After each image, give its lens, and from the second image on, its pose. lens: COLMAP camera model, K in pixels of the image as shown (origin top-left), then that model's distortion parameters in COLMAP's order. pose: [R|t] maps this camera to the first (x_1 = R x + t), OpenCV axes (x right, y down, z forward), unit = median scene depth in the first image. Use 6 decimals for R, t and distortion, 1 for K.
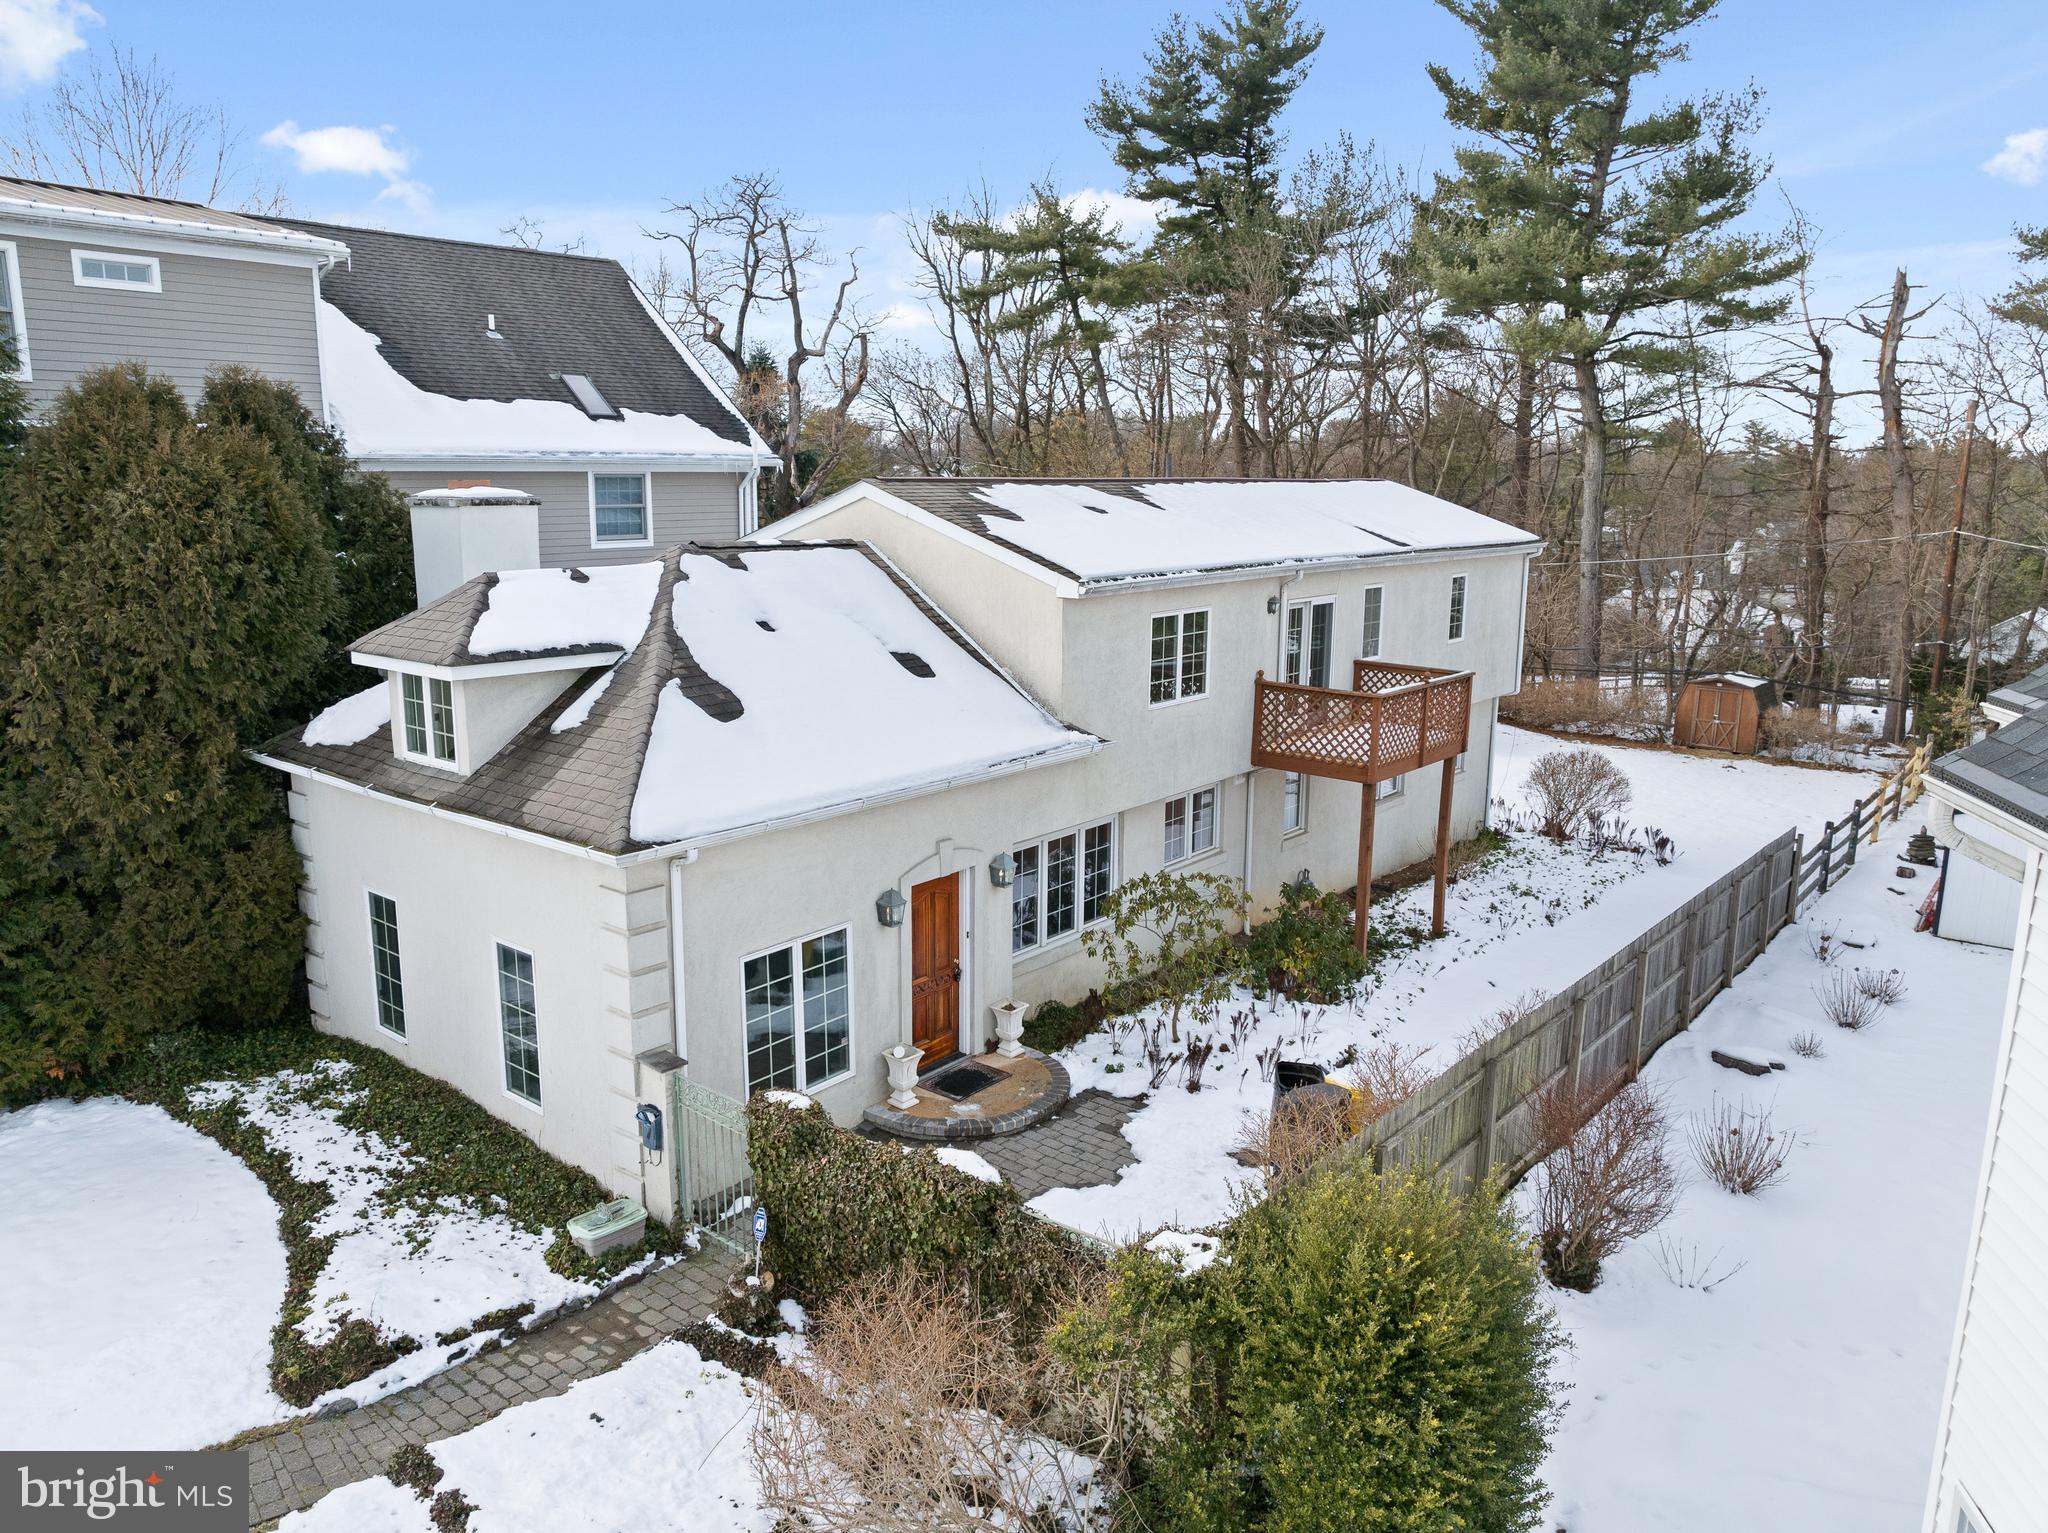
lens RADIAL K [[1442.1, 0, 1027.0], [0, 1442.1, 768.5], [0, 0, 1]] dist [-0.041639, 0.004792]
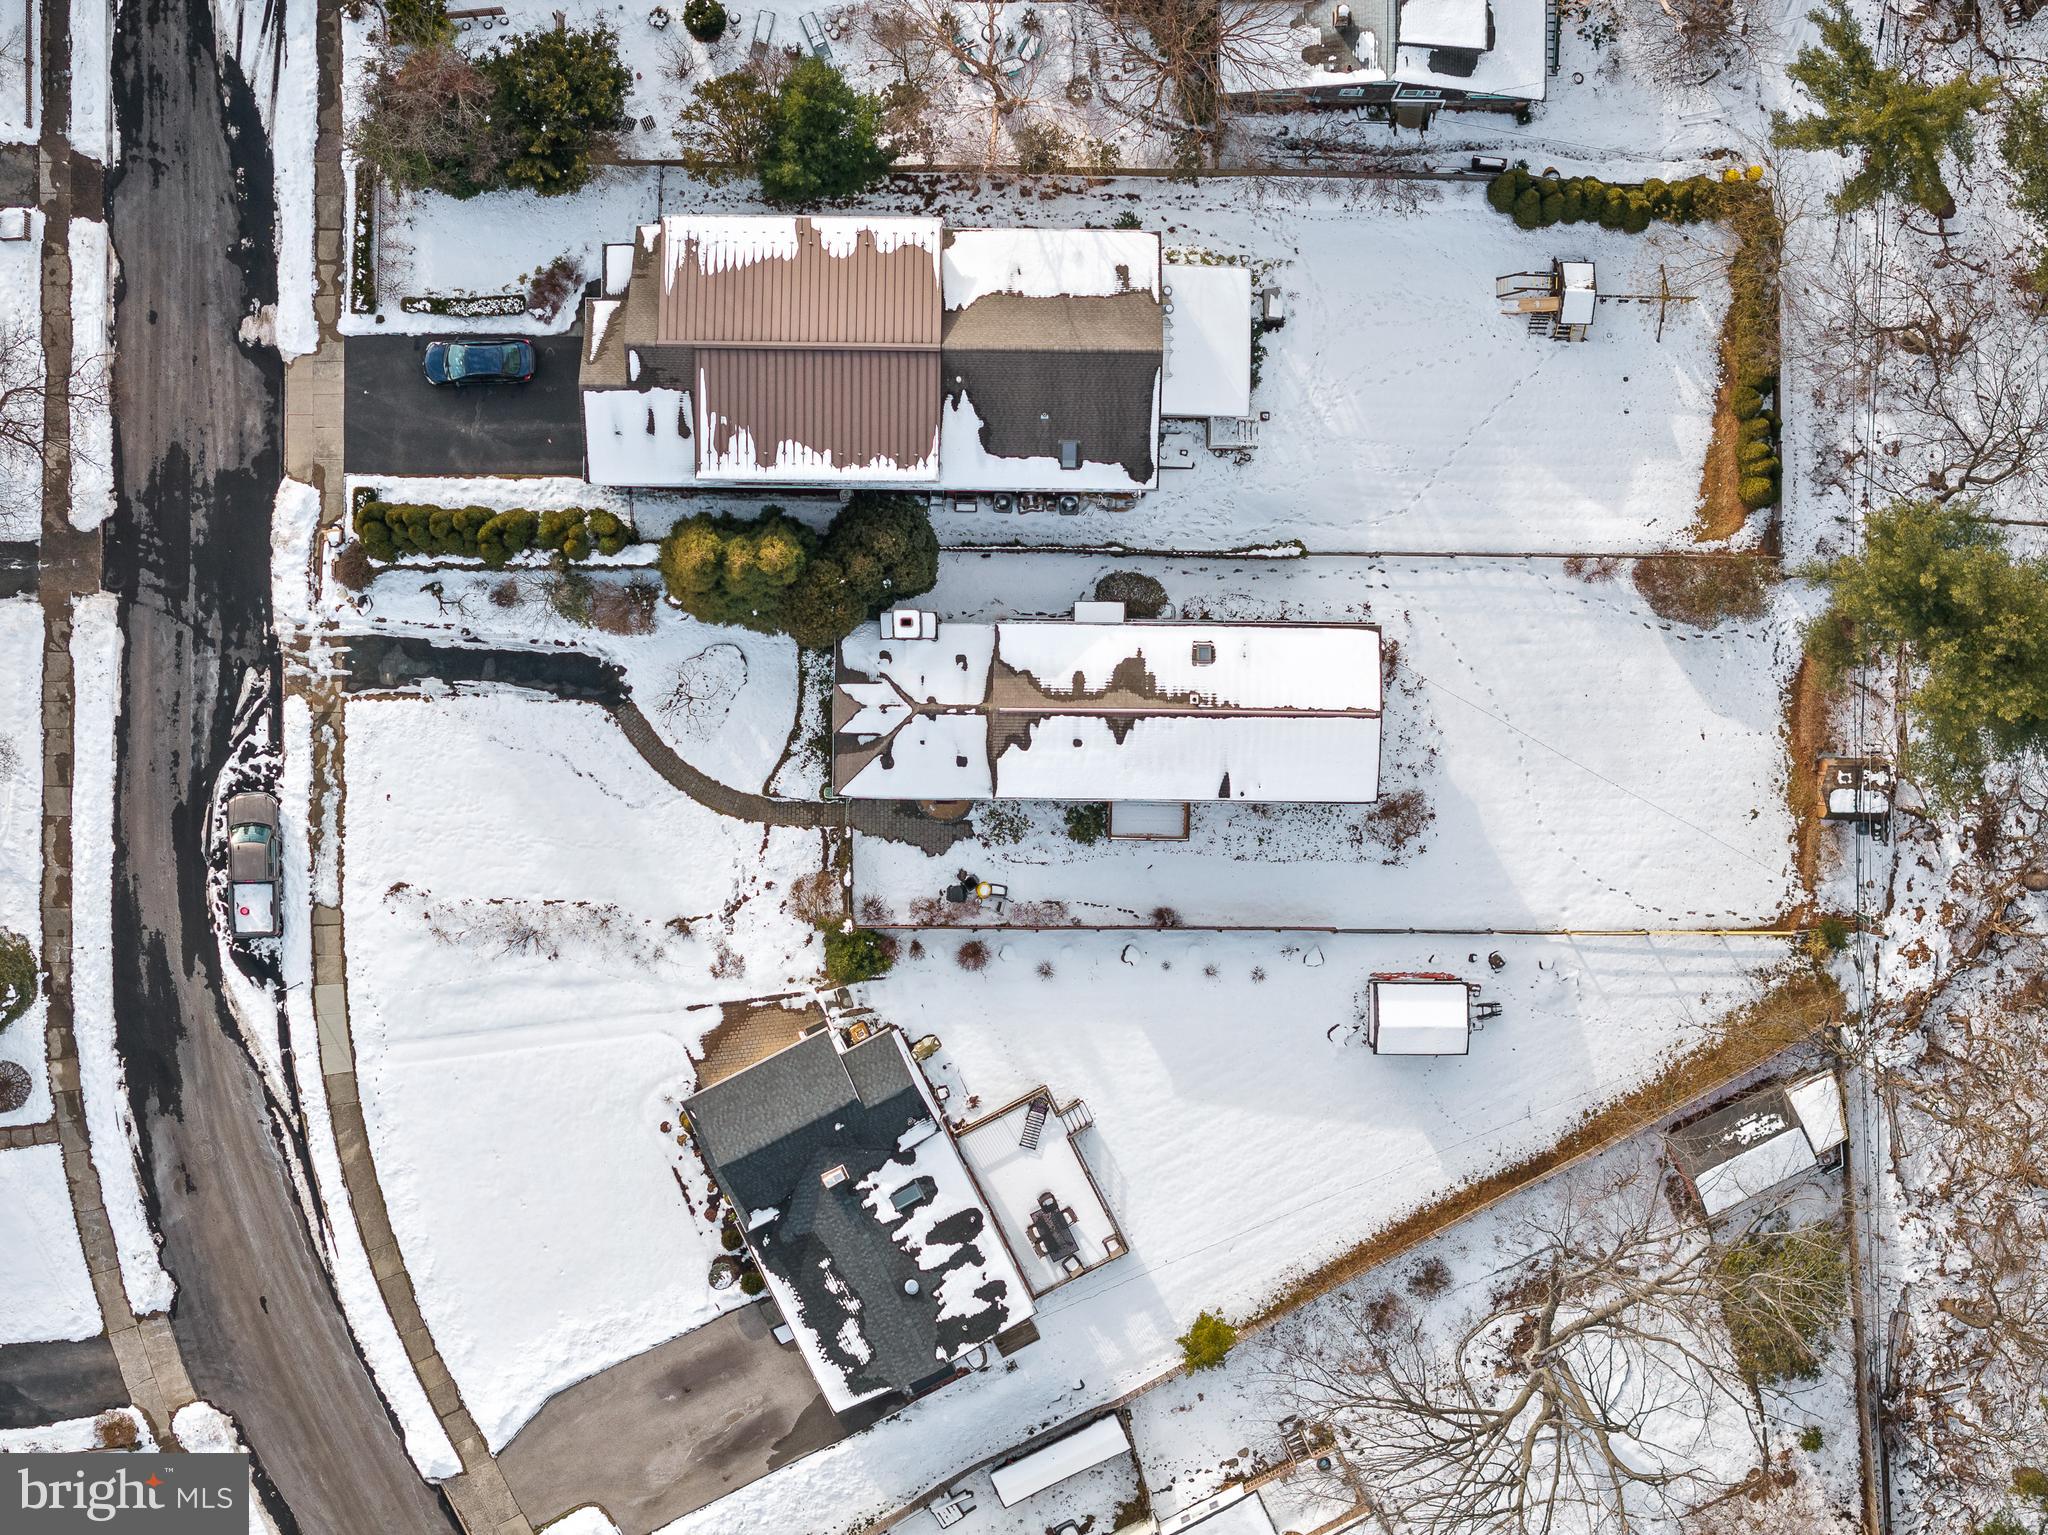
lens RADIAL K [[4104.0, 0, 1023.2], [0, 4104.0, 761.7], [0, 0, 1]] dist [0.003826, 0.000000]
pose [[0.614680, 0.788636, -0.014870, 0.128286], [-0.147047, 0.133093, 0.980134, -7.865242], [0.774949, -0.600282, 0.197777, -0.675902]]
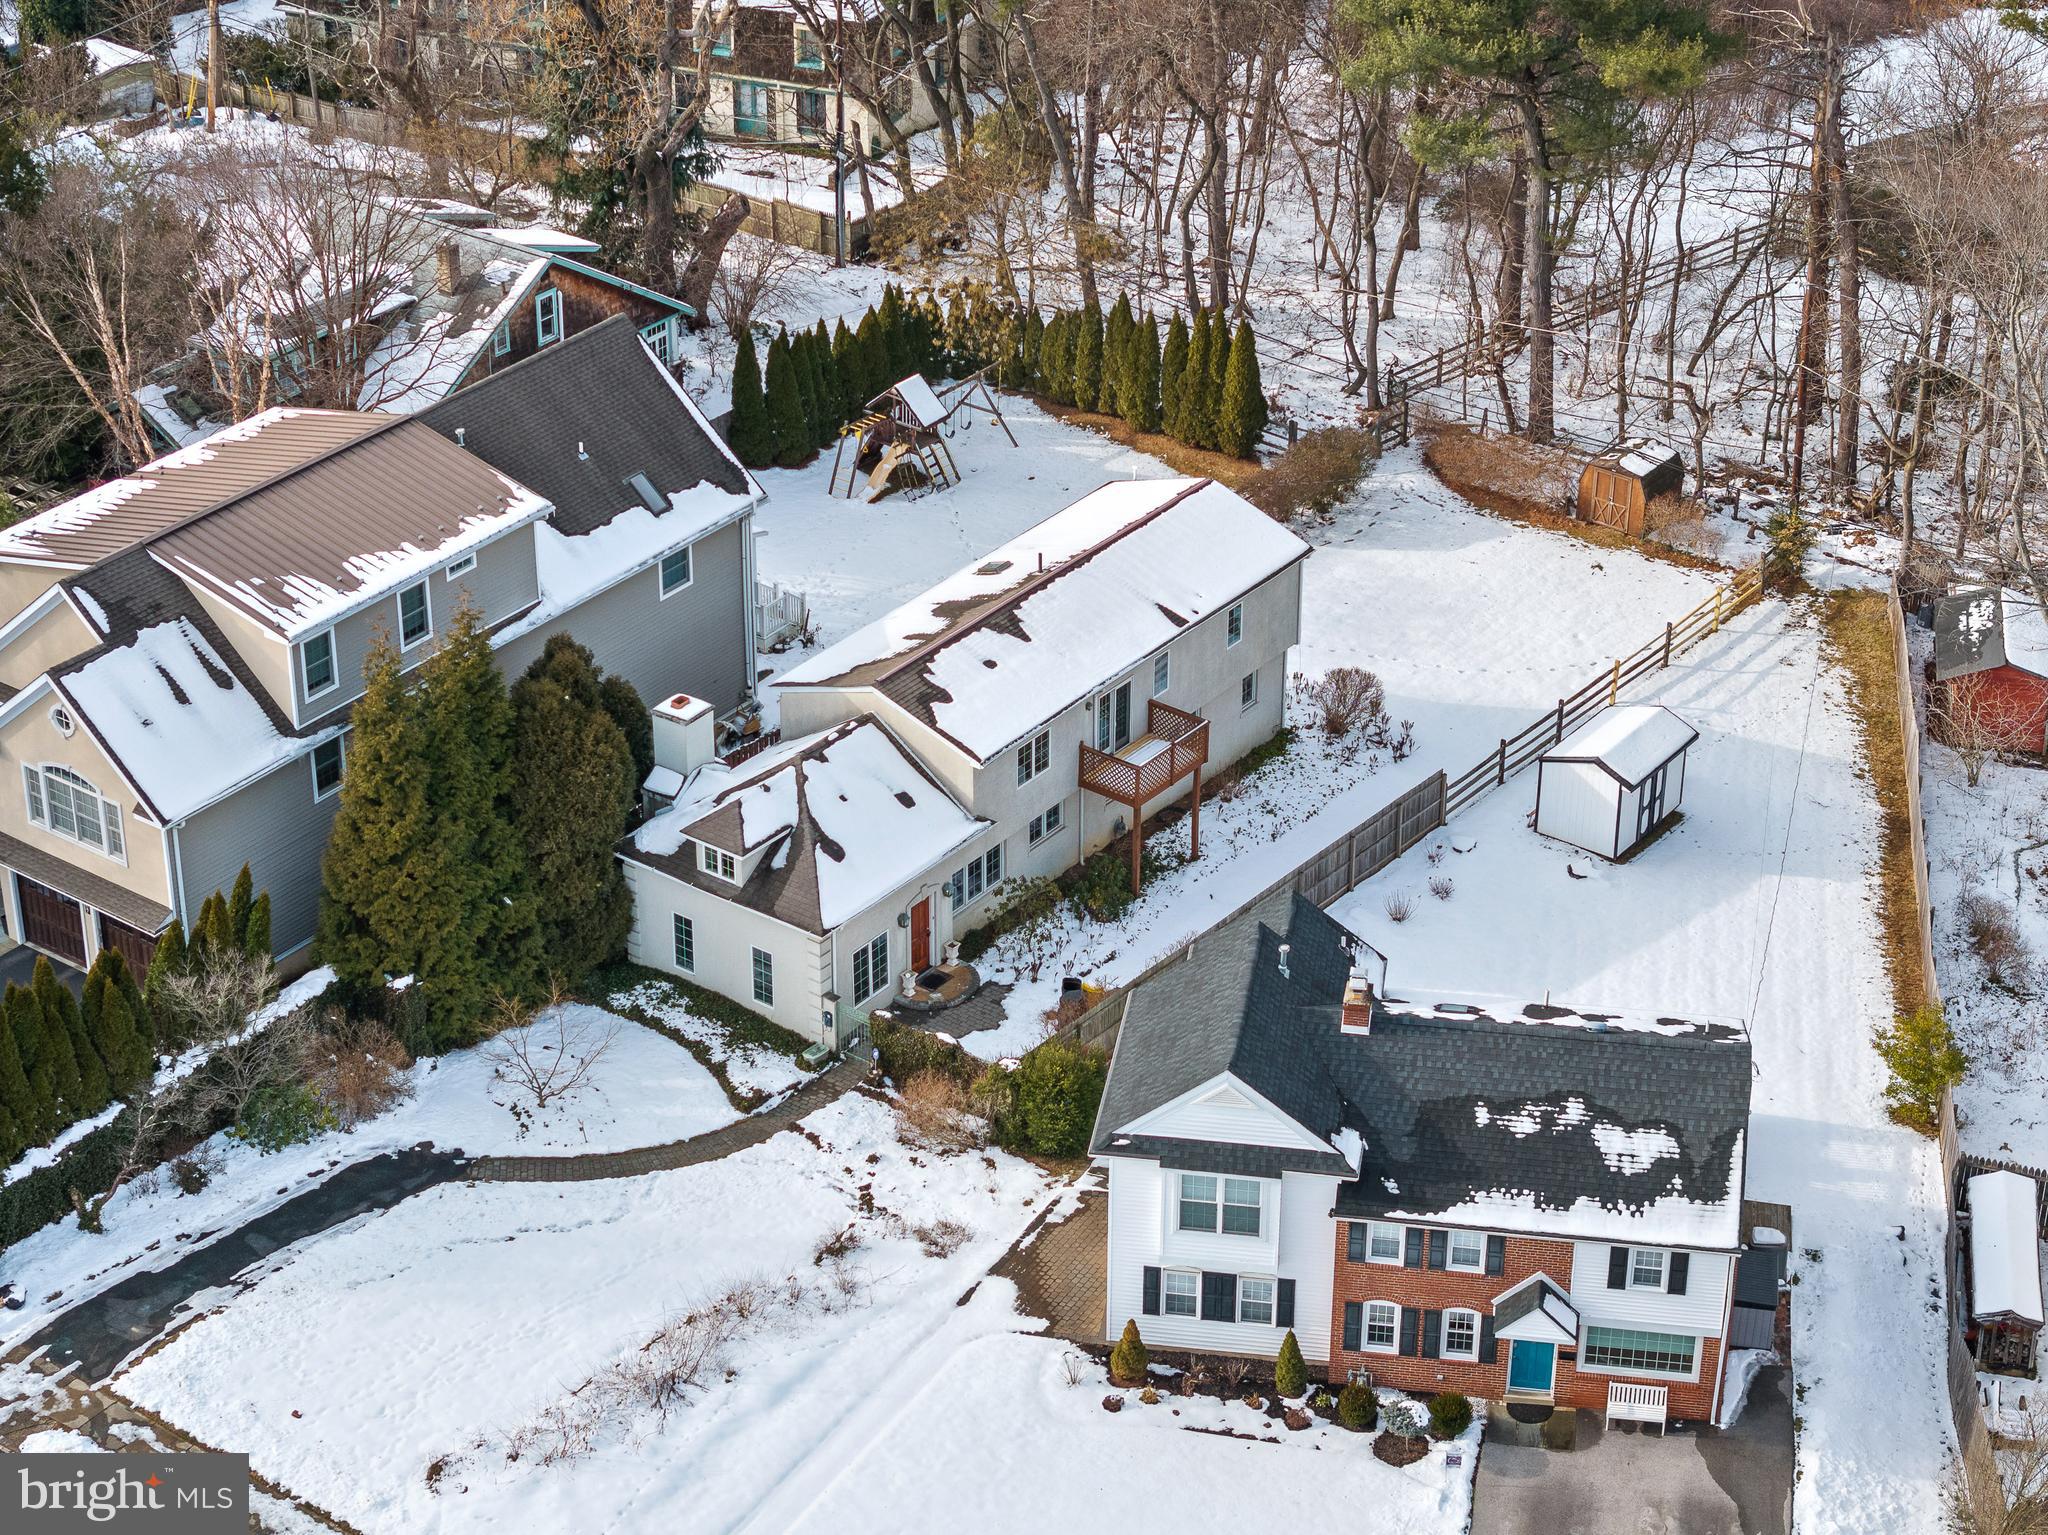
lens RADIAL K [[4104.0, 0, 1020.9], [0, 4104.0, 765.8], [0, 0, 1]] dist [0.003826, 0.000000]
pose [[0.999395, -0.023202, 0.025920, -0.051340], [0.014148, 0.951781, 0.306451, -1.637294], [-0.031781, -0.305899, 0.951533, -3.973609]]
